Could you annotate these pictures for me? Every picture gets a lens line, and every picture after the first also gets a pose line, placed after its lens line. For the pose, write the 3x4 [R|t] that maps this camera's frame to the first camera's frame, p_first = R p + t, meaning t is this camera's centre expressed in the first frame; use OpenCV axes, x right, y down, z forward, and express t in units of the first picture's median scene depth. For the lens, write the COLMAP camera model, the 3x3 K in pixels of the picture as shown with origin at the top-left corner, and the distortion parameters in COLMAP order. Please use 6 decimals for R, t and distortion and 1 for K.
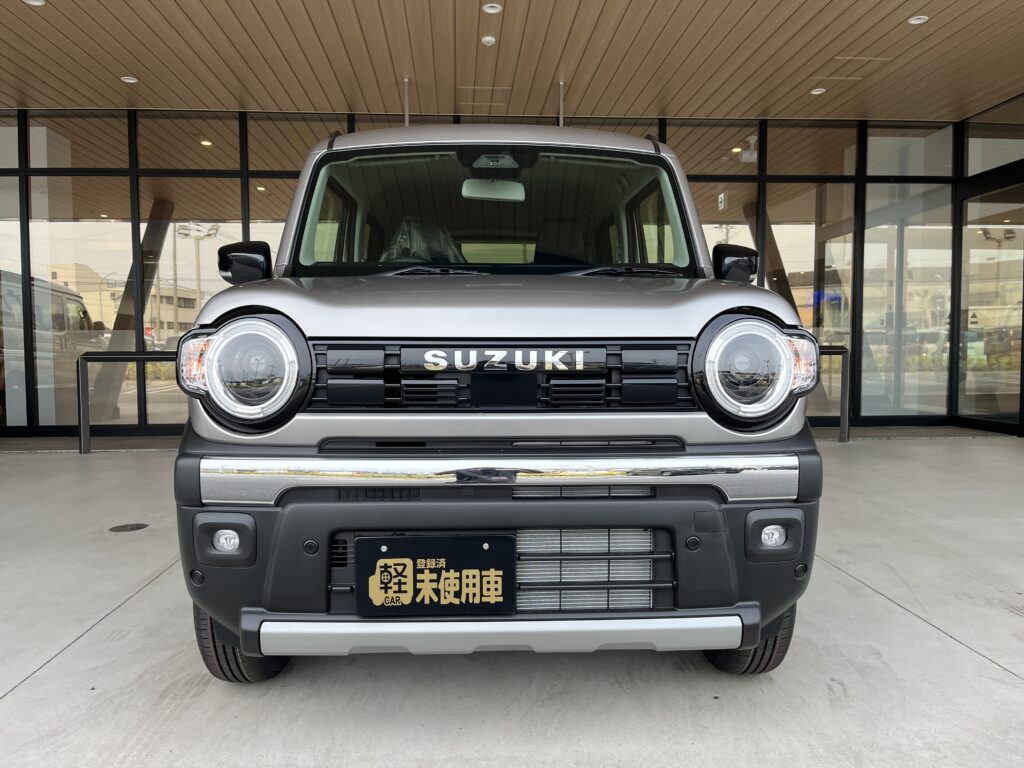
lens RADIAL K [[774.7, 0, 506.1], [0, 774.7, 388.4], [0, 0, 1]] dist [0.064409, -0.089023]
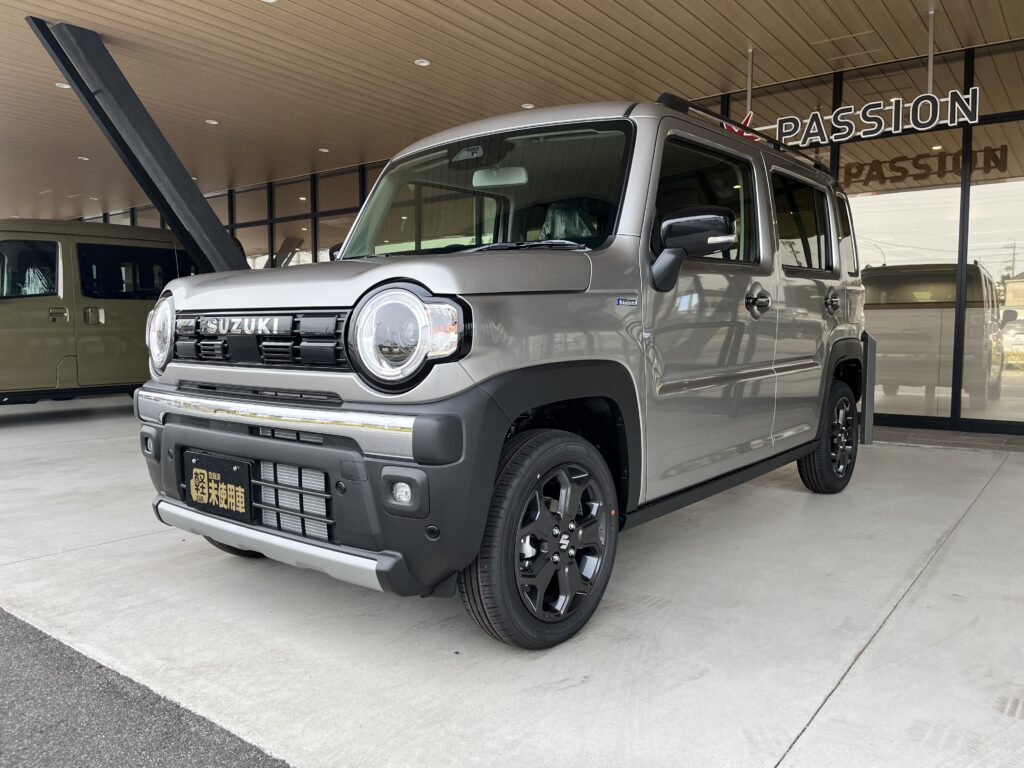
lens RADIAL K [[774.7, 0, 508.4], [0, 774.7, 381.3], [0, 0, 1]] dist [0.064409, -0.089023]
pose [[0.753058, 0.046765, -0.656290, 0.956650], [-0.040120, 0.998879, 0.025140, 0.004103], [0.656730, 0.007398, 0.754089, 0.248624]]
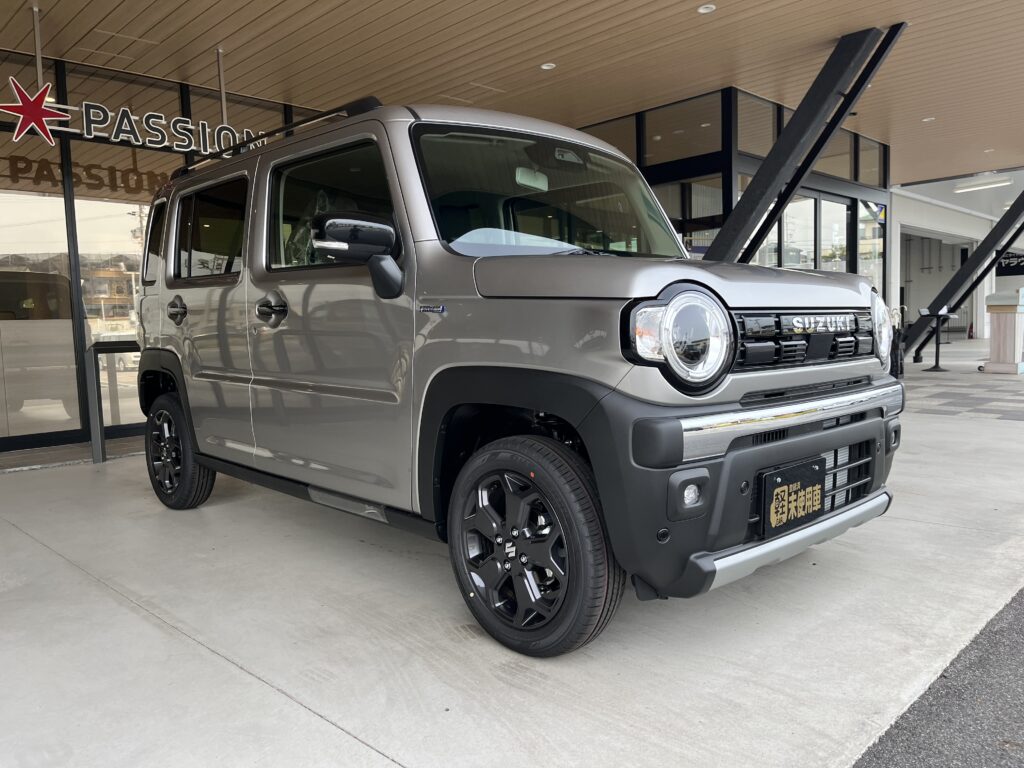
lens RADIAL K [[774.7, 0, 506.8], [0, 774.7, 386.3], [0, 0, 1]] dist [0.064409, -0.089023]
pose [[0.754369, -0.066841, 0.653039, -1.021883], [0.061888, 0.997613, 0.030618, -0.003765], [-0.653527, 0.017318, 0.756705, 0.279959]]
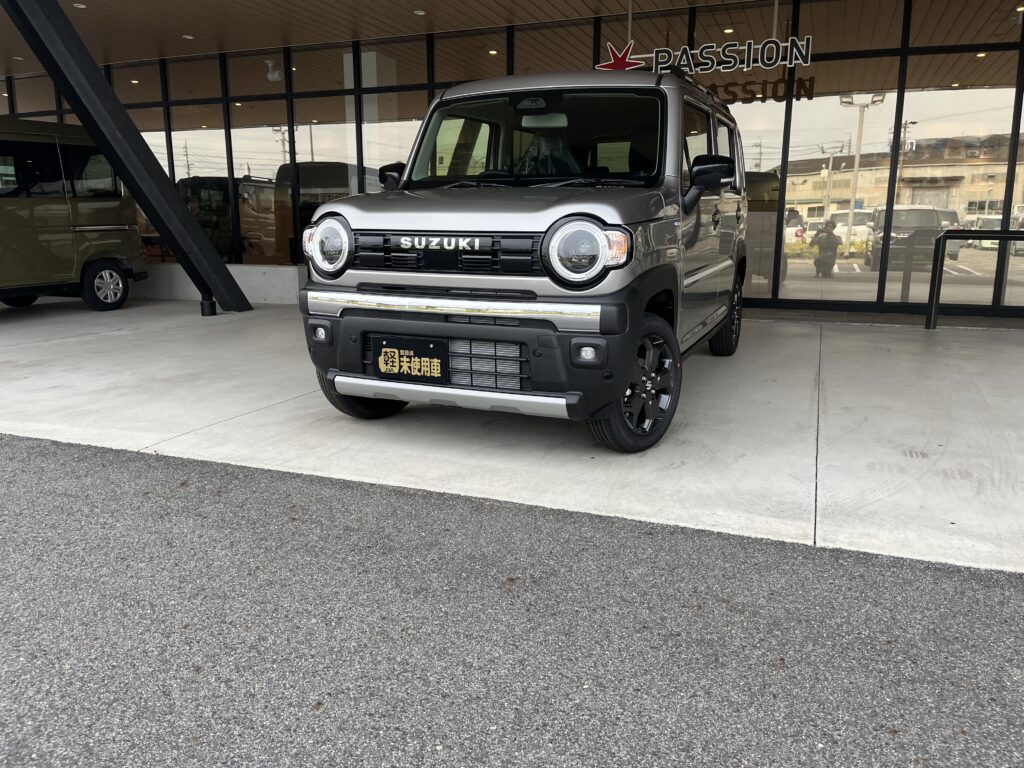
lens RADIAL K [[774.7, 0, 515.9], [0, 774.7, 381.4], [0, 0, 1]] dist [0.064409, -0.089023]
pose [[0.905530, 0.090776, -0.414459, 0.749787], [-0.029152, 0.987848, 0.152668, -0.000299], [0.423281, -0.126163, 0.897171, -0.468459]]
